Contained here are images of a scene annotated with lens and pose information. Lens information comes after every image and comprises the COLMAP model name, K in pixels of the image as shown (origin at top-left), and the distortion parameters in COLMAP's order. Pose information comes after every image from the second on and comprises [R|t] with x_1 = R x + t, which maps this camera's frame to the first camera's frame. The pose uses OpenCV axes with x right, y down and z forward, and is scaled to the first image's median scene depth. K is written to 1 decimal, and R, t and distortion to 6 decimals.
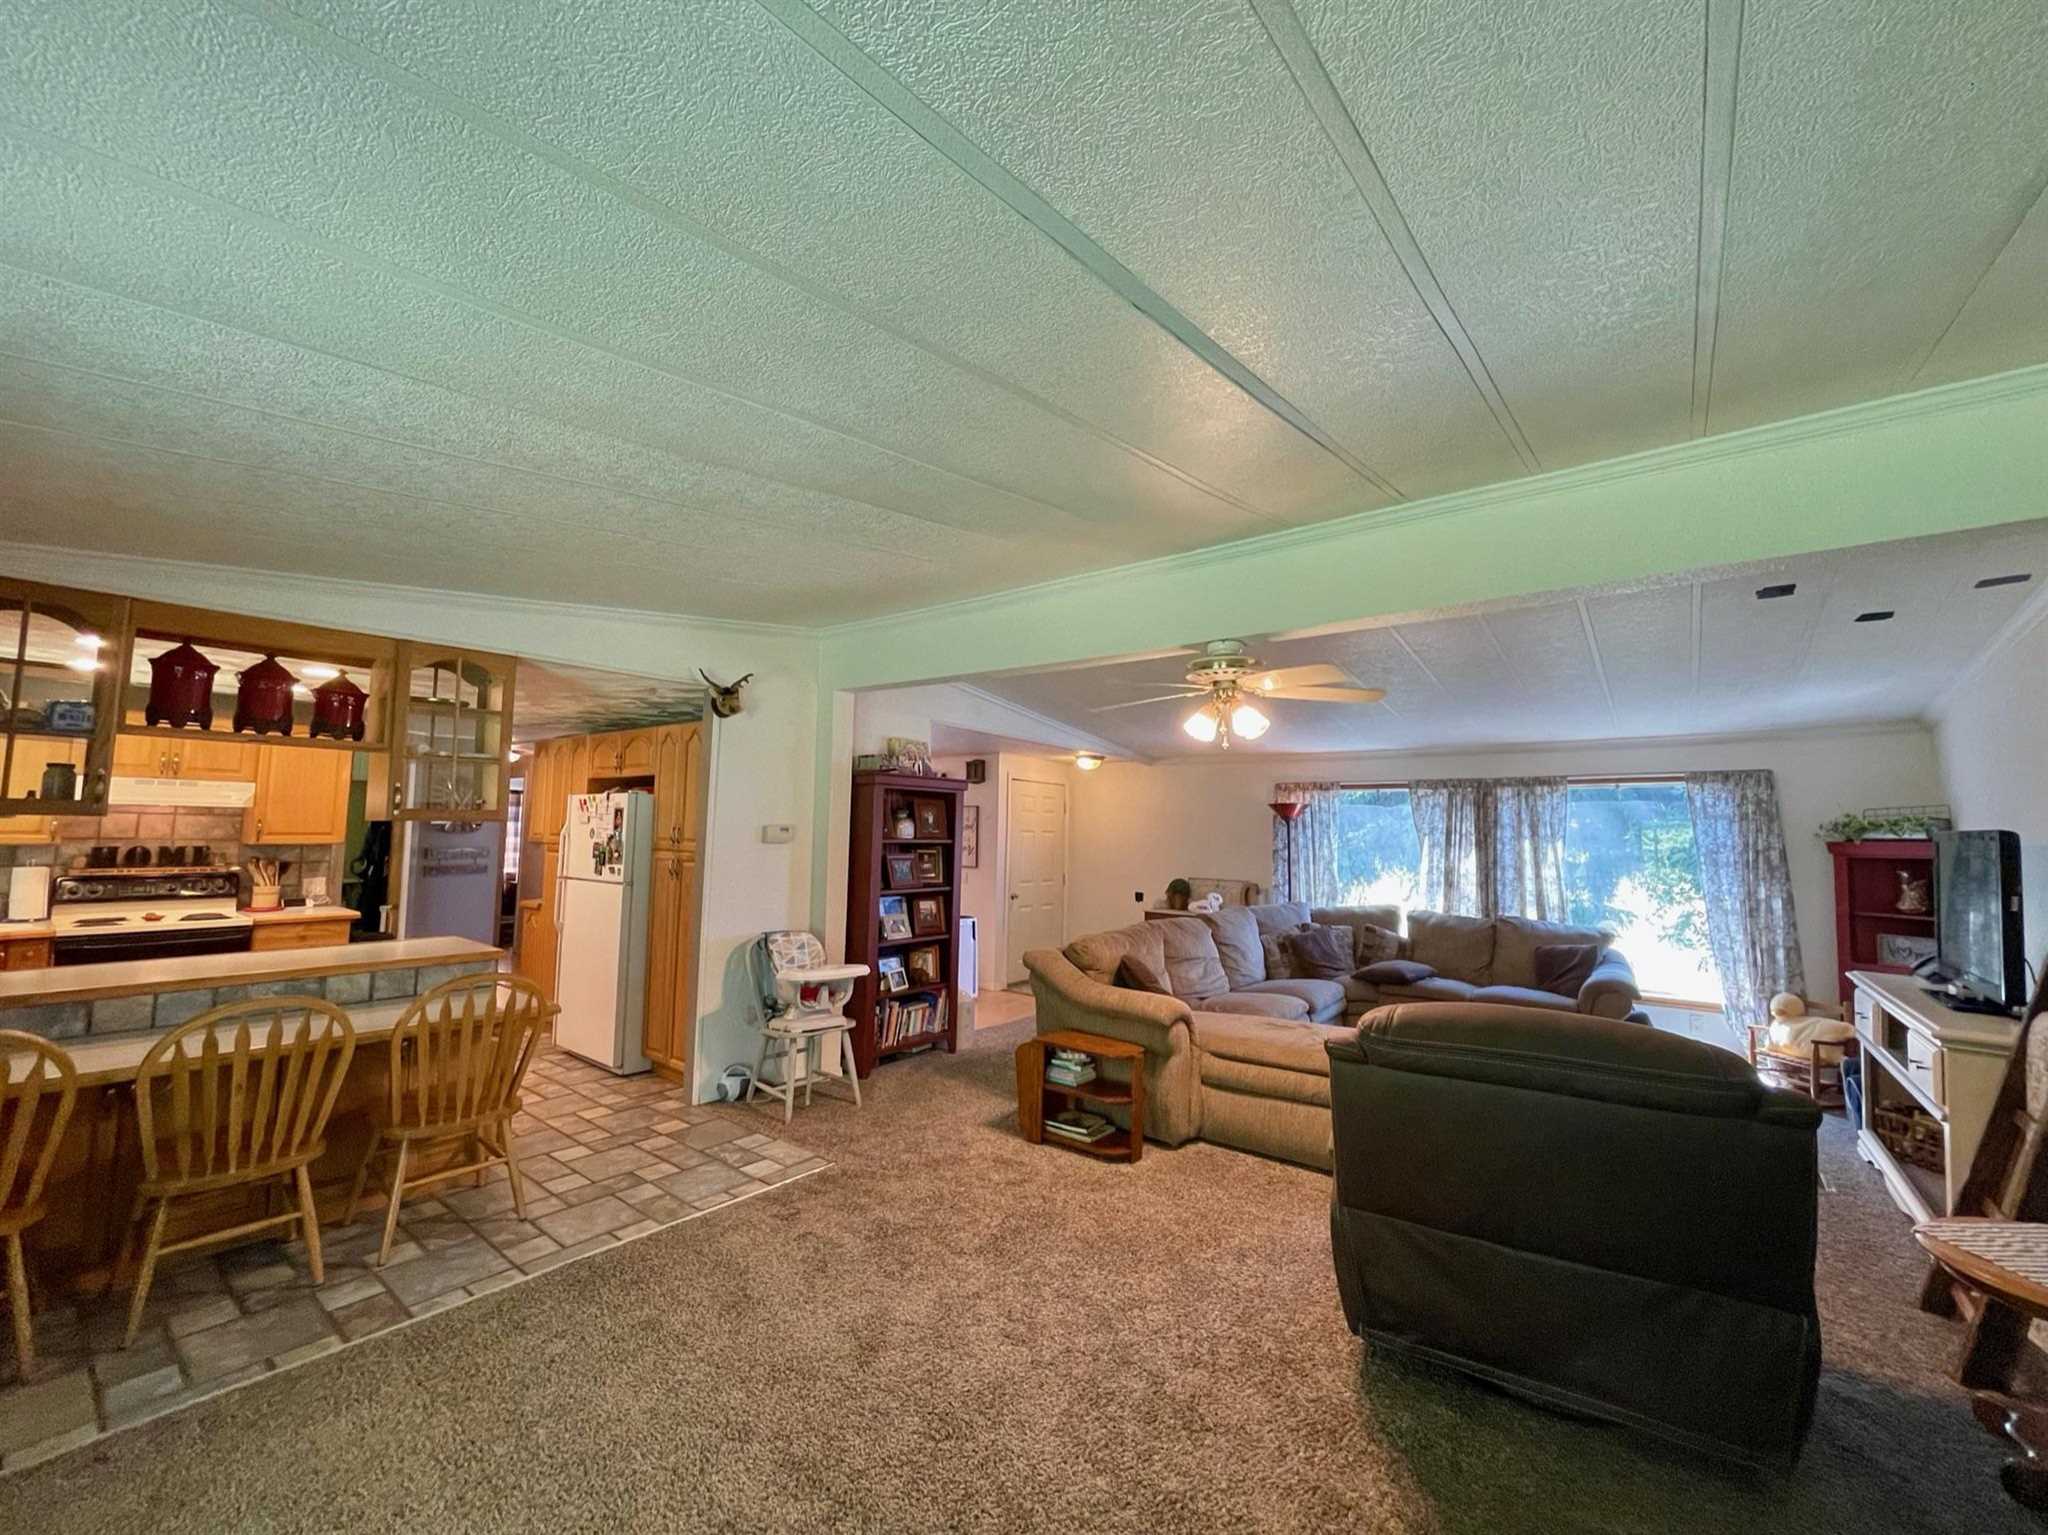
lens RADIAL K [[820.0, 0, 1021.9], [0, 820.0, 771.5], [0, 0, 1]] dist [0.001536, 0.000027]
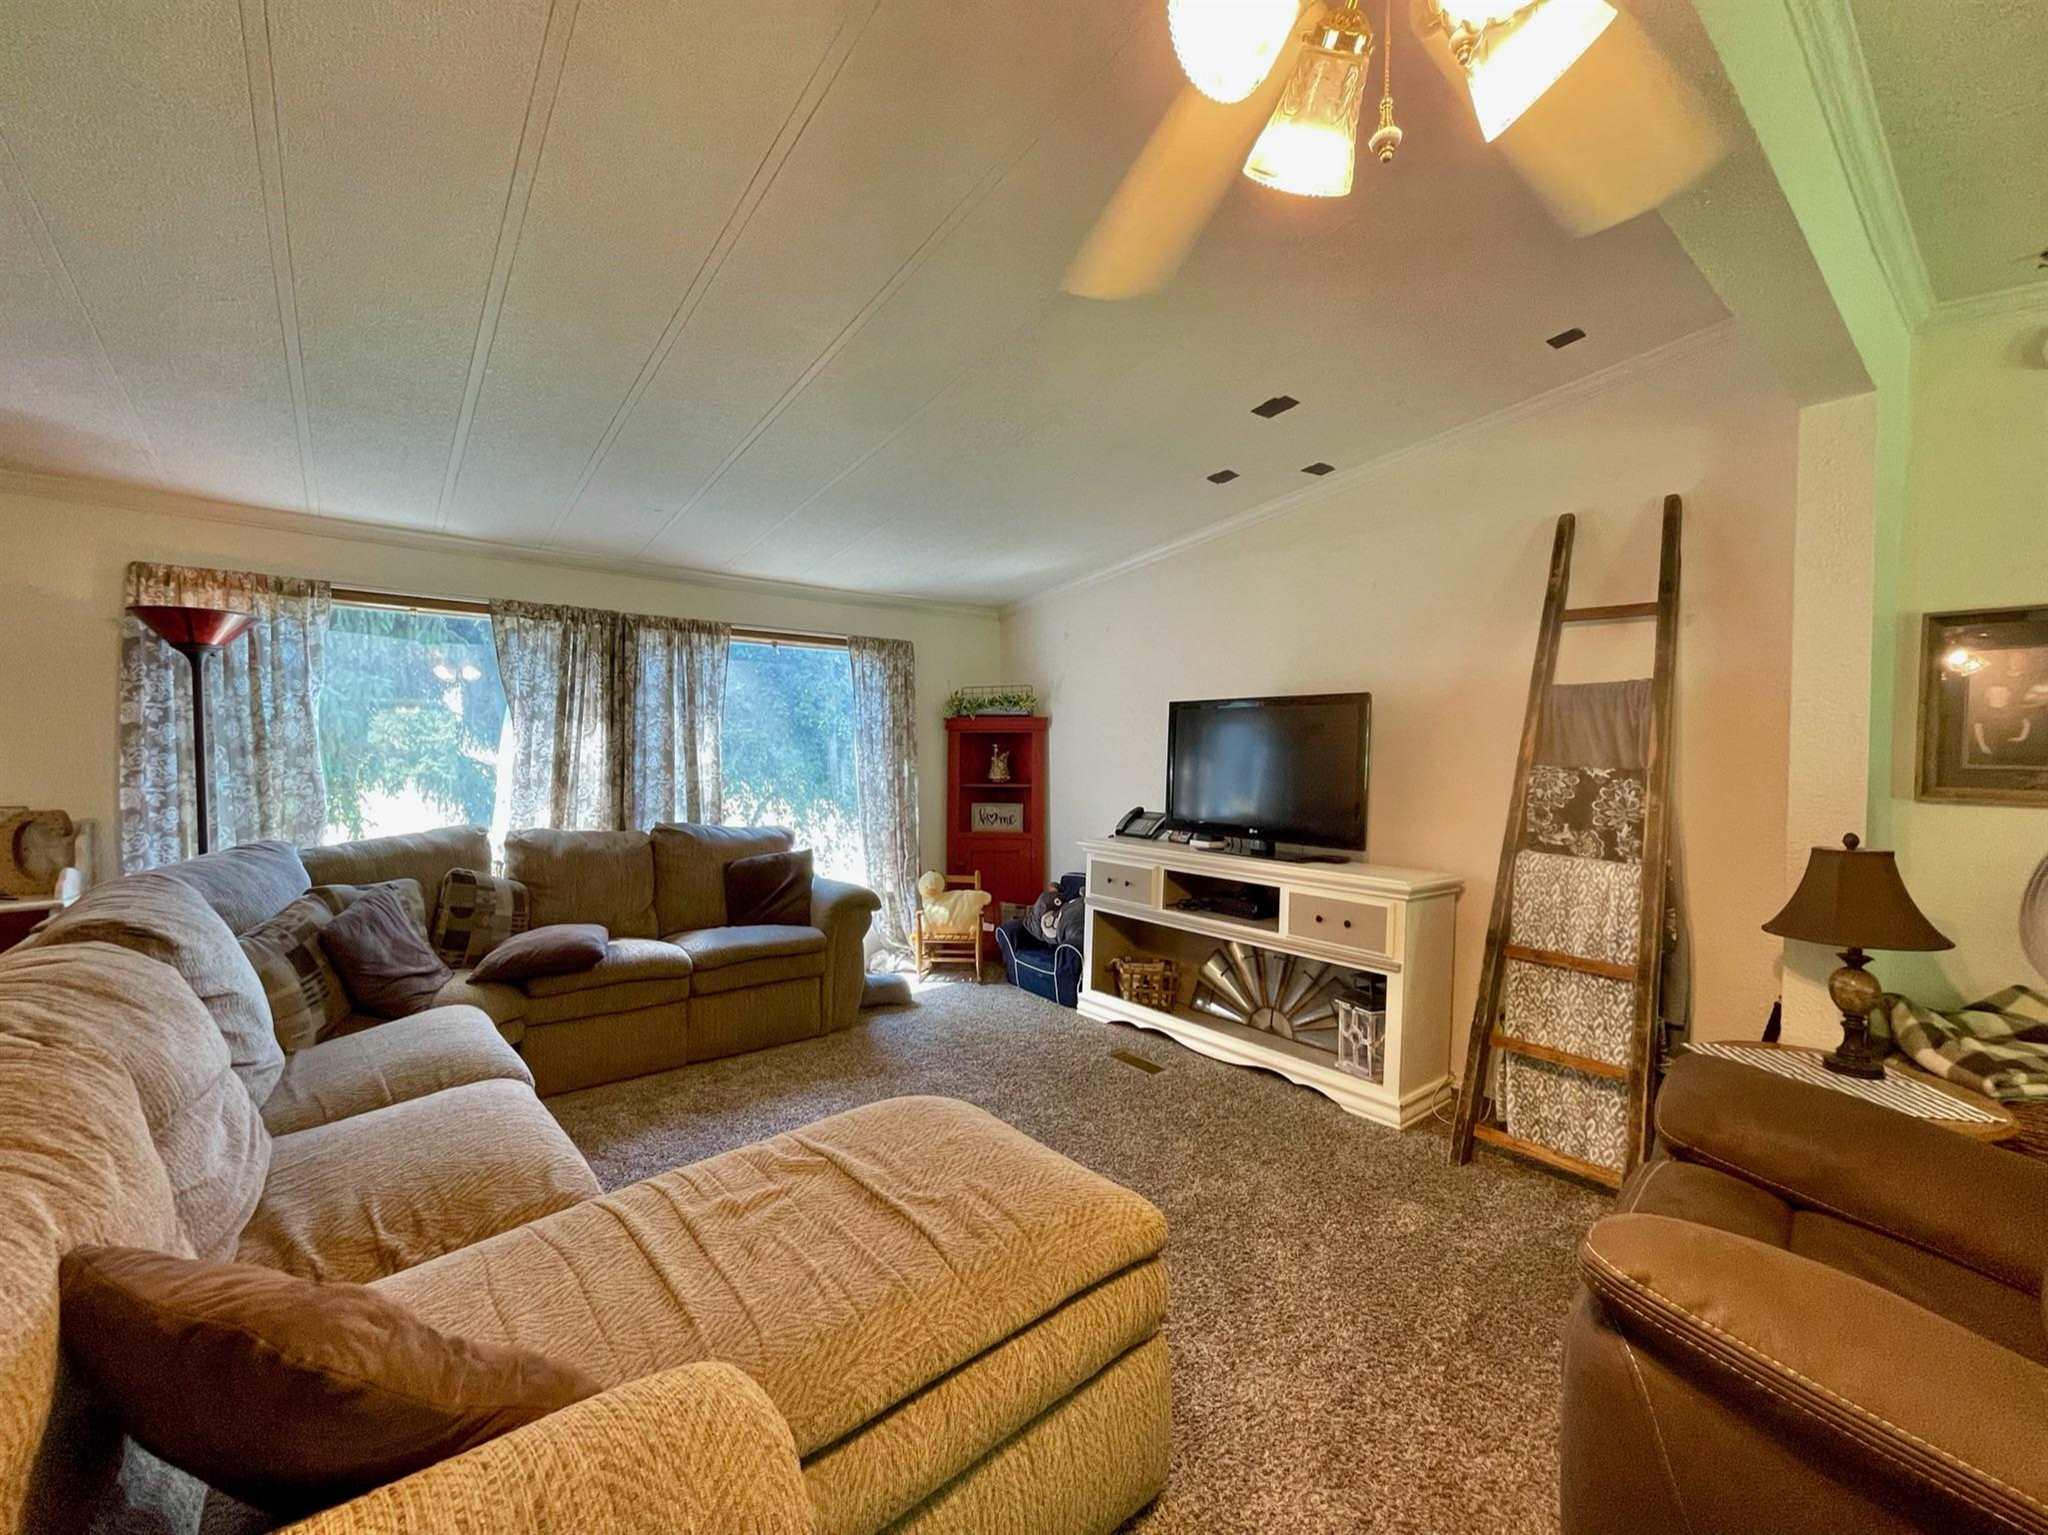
lens RADIAL K [[820.0, 0, 1026.2], [0, 820.0, 767.9], [0, 0, 1]] dist [0.001536, 0.000027]
pose [[0.240758, -0.034993, 0.969954, 0.020049], [-0.080357, 0.995200, 0.055849, 0.069007], [-0.967253, -0.091389, 0.236790, 0.547564]]
